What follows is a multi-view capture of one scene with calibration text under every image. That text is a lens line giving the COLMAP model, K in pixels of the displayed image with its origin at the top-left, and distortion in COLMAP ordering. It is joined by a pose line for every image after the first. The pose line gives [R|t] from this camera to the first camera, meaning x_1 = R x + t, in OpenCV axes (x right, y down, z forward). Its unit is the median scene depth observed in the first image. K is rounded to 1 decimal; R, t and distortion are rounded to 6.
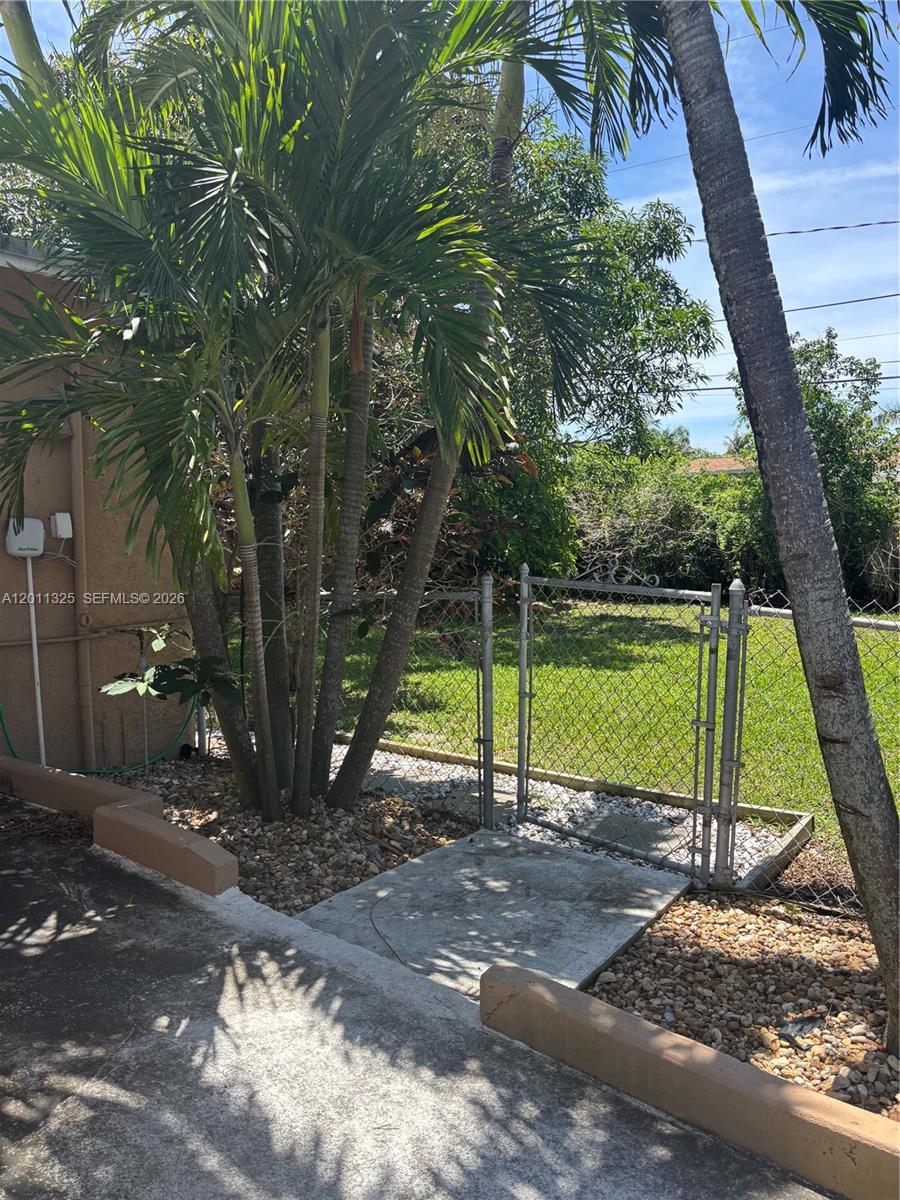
lens RADIAL K [[908.2, 0, 455.0], [0, 908.2, 592.2], [0, 0, 1]] dist [0.038429, -0.016347]
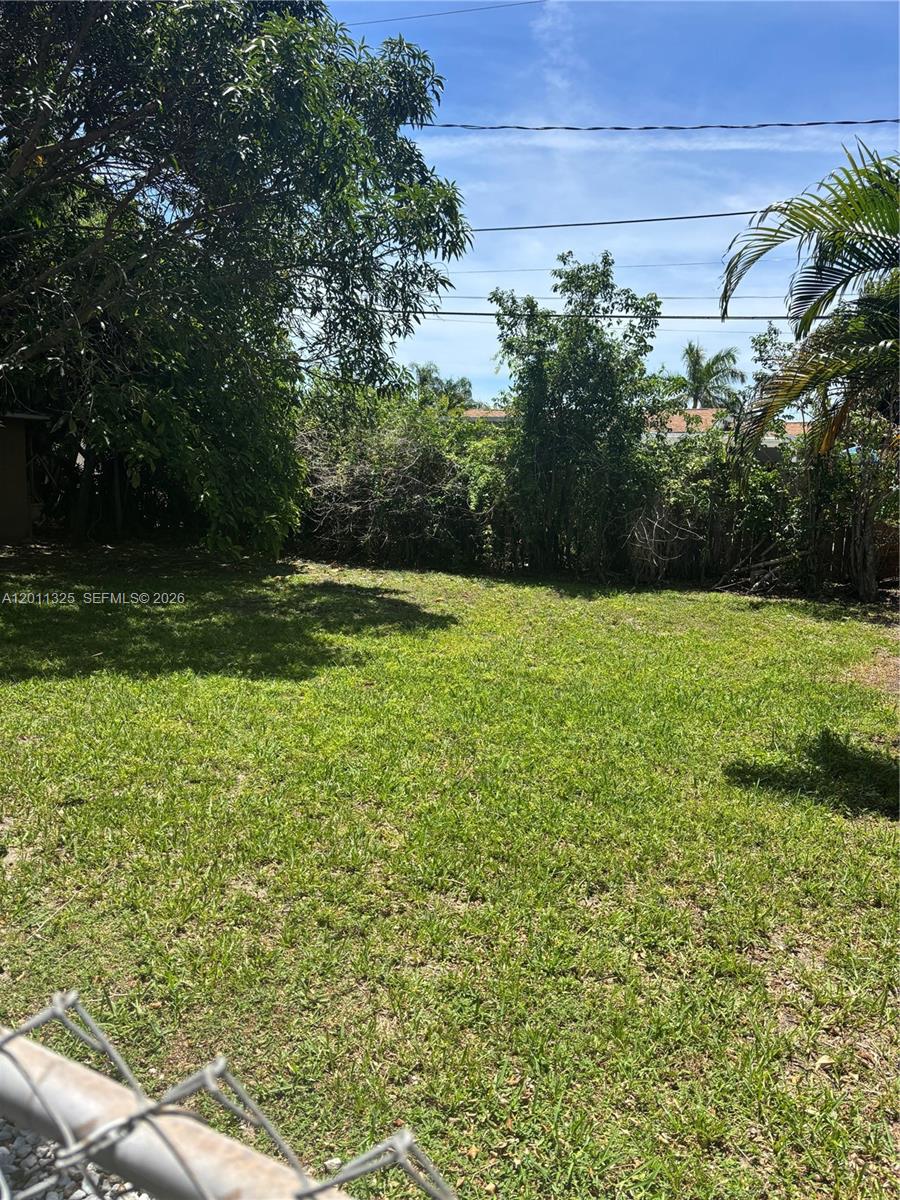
lens RADIAL K [[908.2, 0, 444.1], [0, 908.2, 603.0], [0, 0, 1]] dist [0.038429, -0.016347]
pose [[0.974816, 0.030531, 0.220911, 0.086488], [-0.045957, 0.996825, 0.065030, -0.014577], [-0.218224, -0.073544, 0.973124, 0.187757]]
